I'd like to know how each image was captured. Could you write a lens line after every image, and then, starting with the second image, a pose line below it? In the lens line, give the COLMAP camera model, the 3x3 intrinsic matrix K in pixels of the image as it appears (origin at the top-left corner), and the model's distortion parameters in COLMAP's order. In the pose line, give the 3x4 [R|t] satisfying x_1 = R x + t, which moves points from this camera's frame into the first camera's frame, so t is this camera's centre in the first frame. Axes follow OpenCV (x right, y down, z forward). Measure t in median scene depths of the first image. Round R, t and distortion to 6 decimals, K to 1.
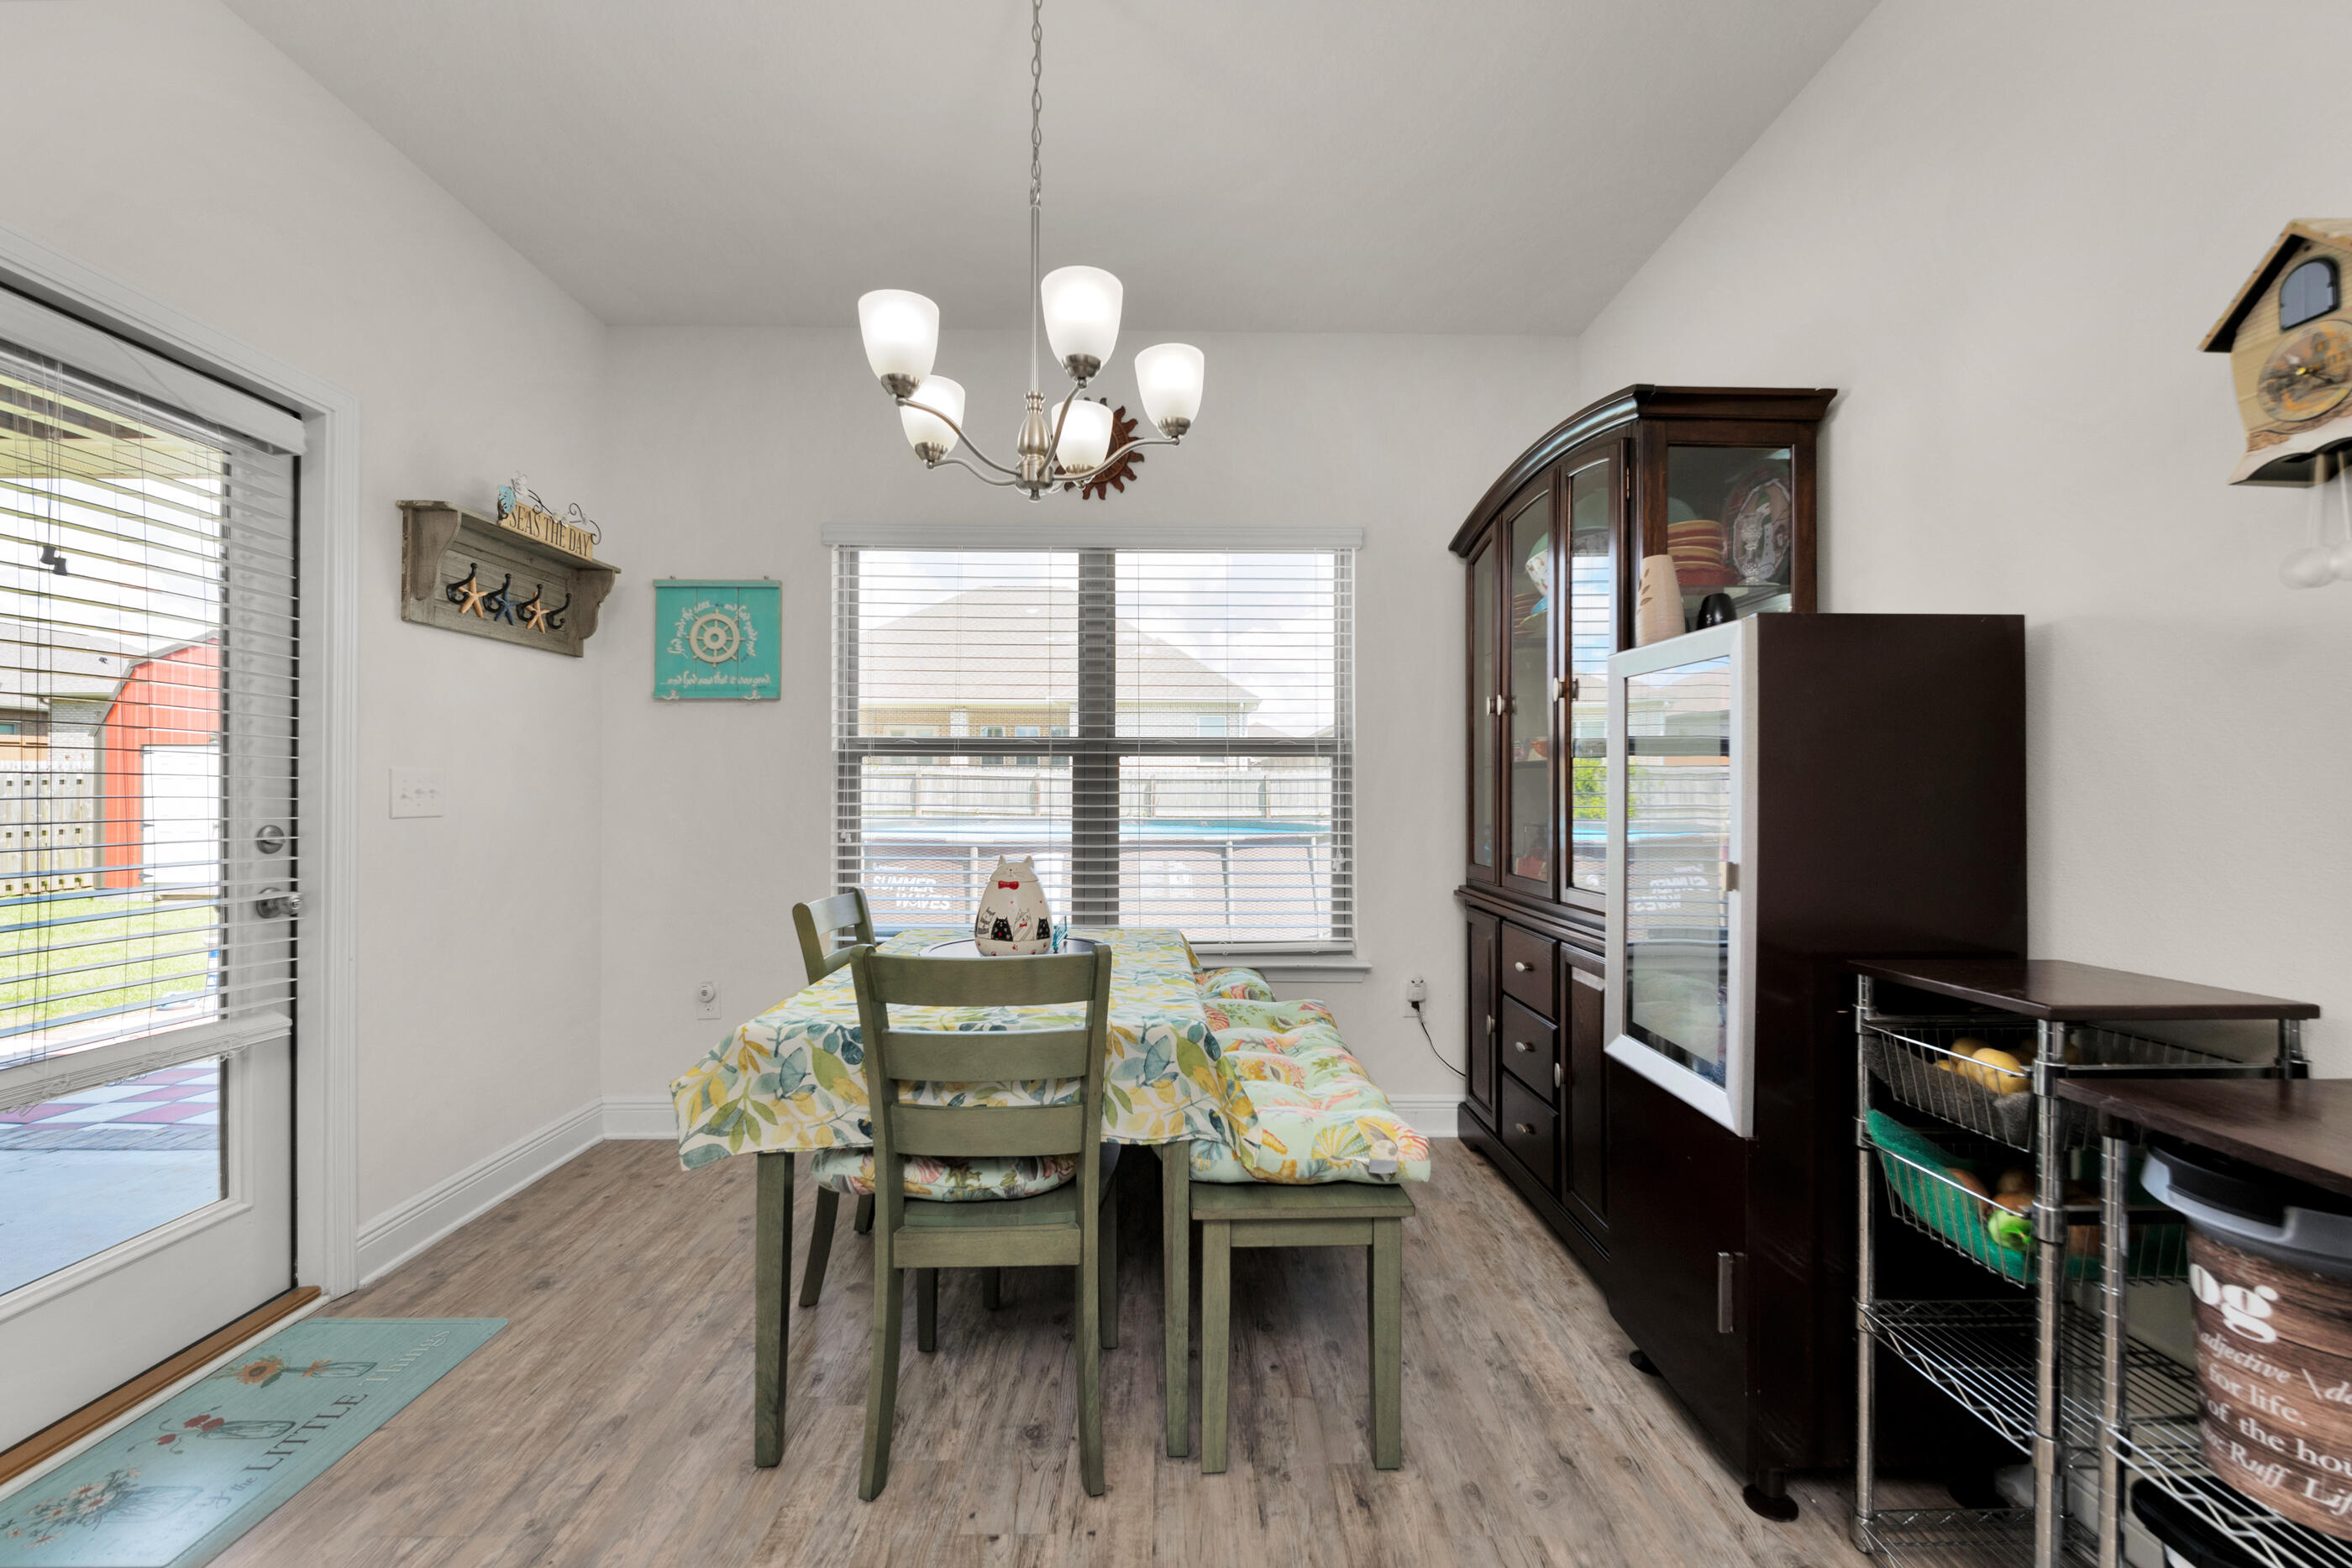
lens RADIAL K [[960.2, 0, 1197.9], [0, 960.2, 789.6], [0, 0, 1]] dist [0.011449, -0.004776]
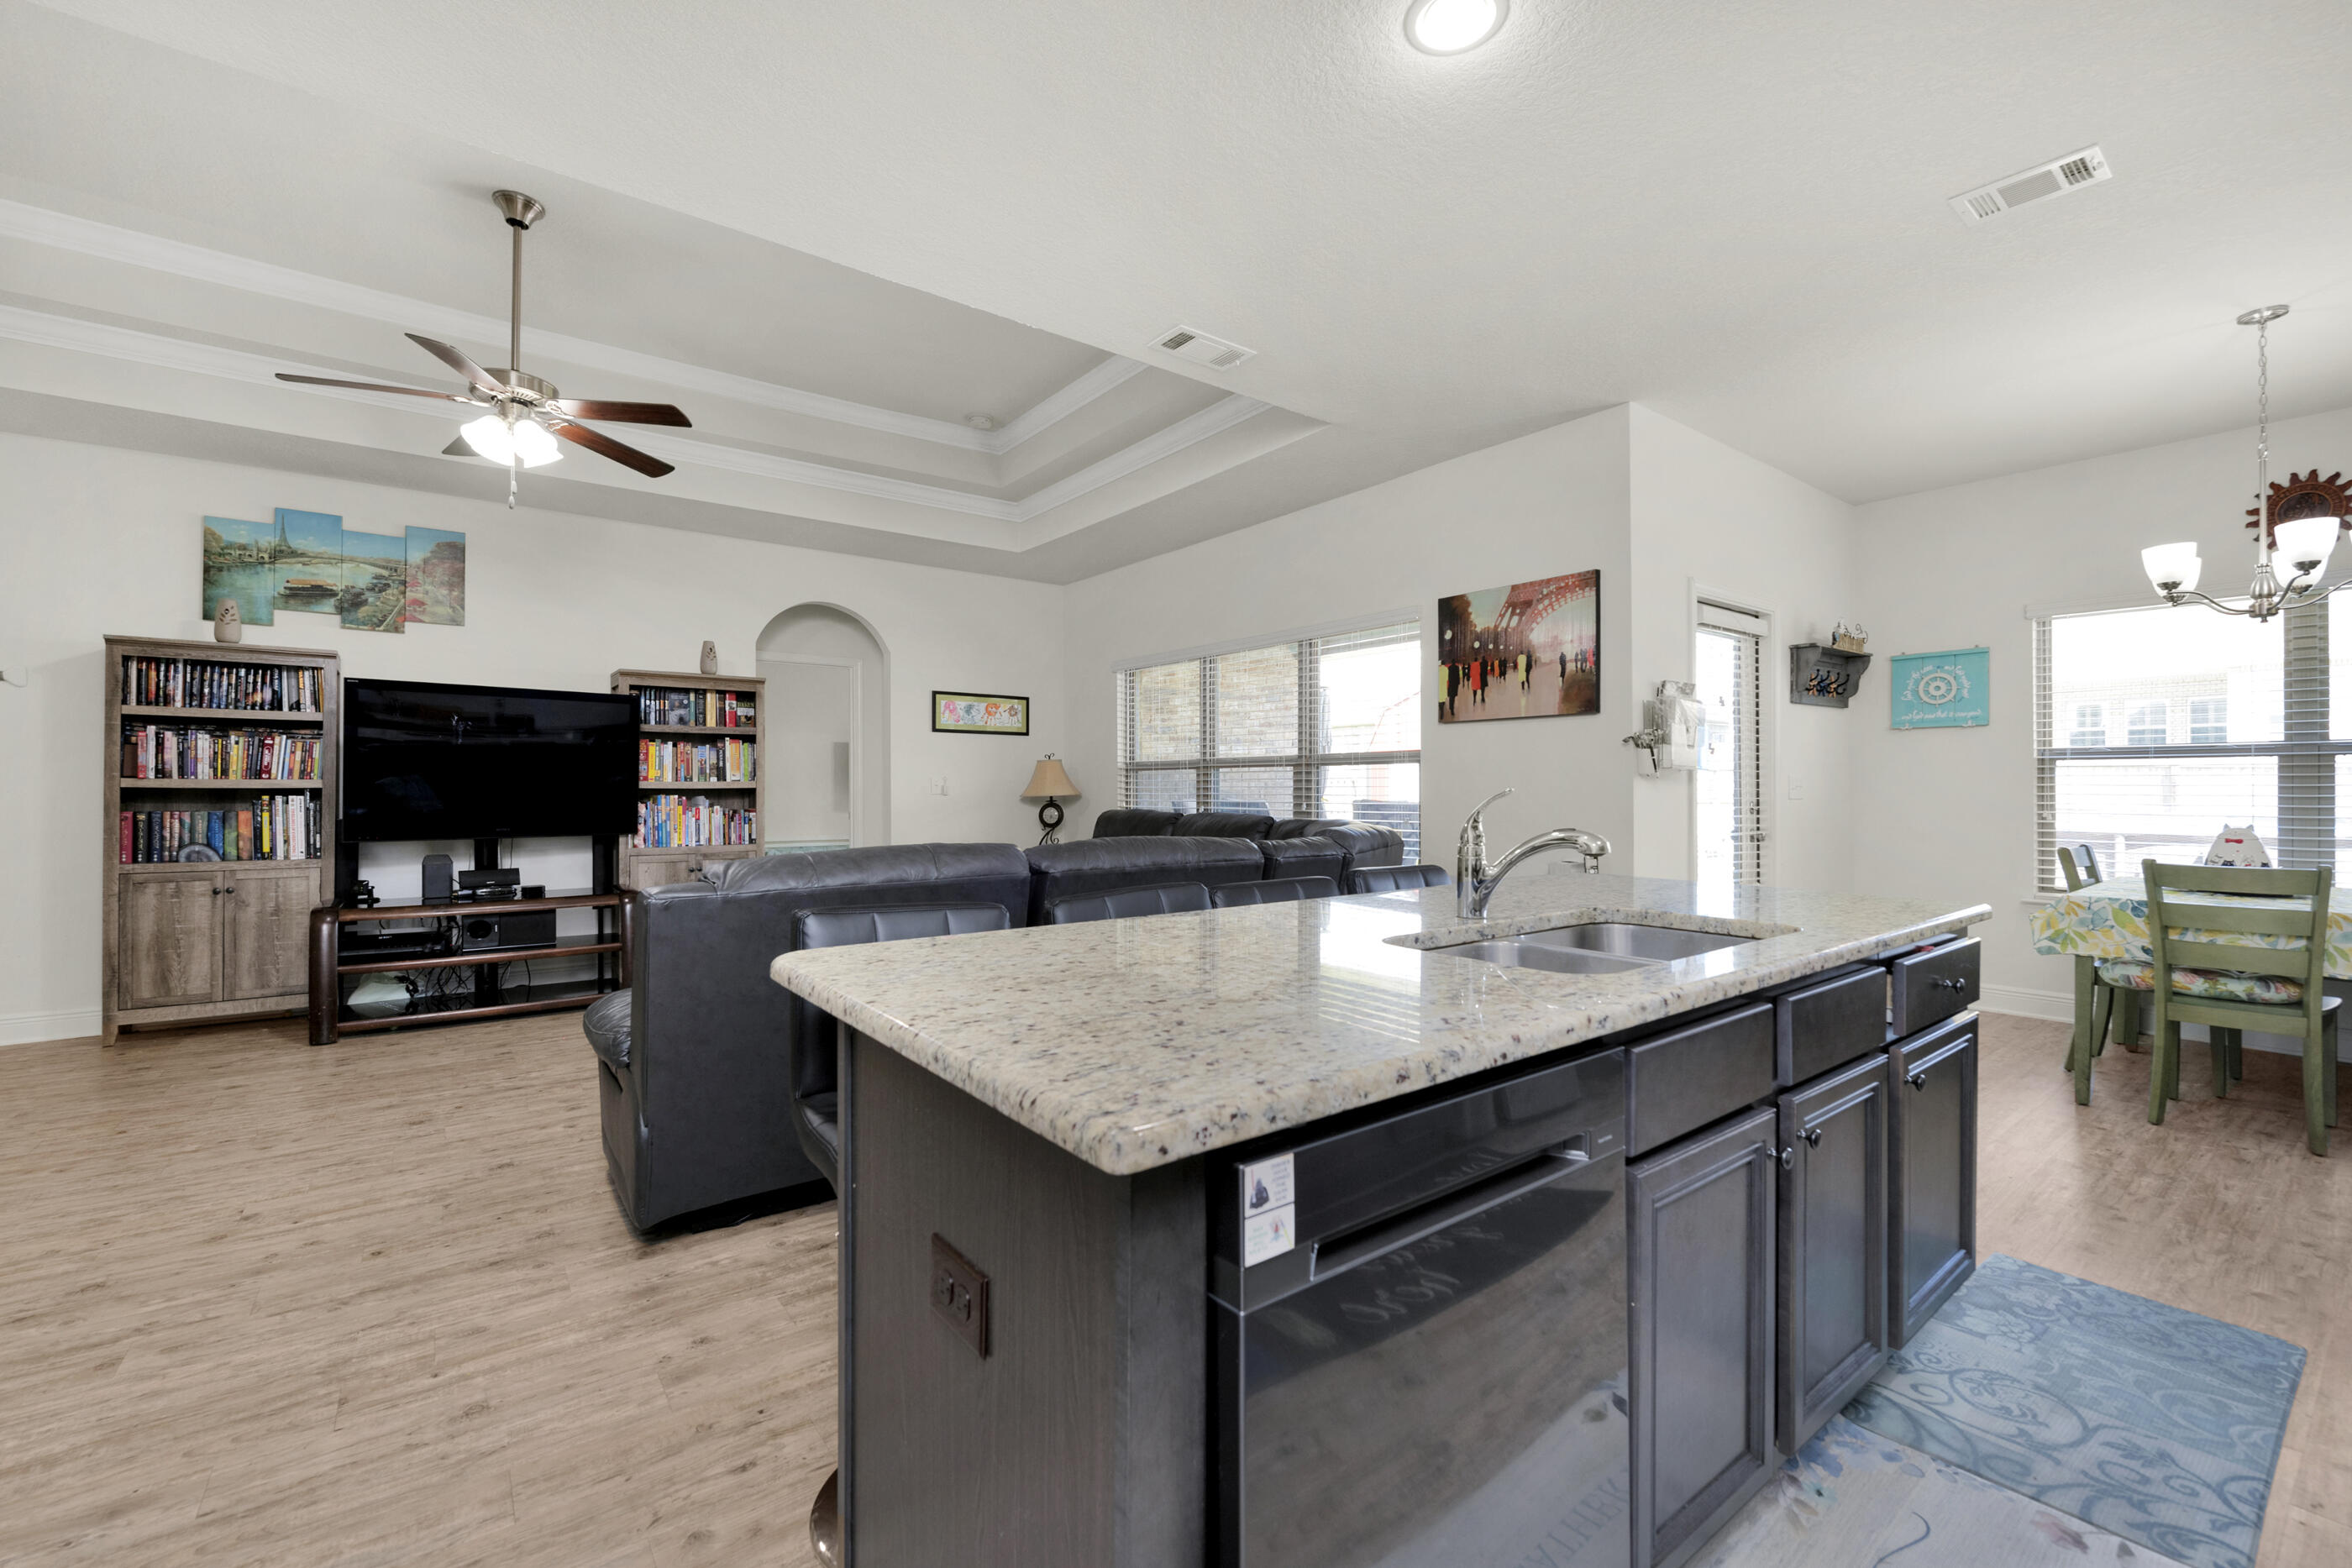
lens RADIAL K [[960.2, 0, 1186.3], [0, 960.2, 786.3], [0, 0, 1]] dist [0.011449, -0.004776]
pose [[0.583423, -0.003510, -0.812161, 0.125211], [0.006552, 0.999978, 0.000385, -0.009754], [0.812142, -0.005546, 0.583434, -1.739534]]
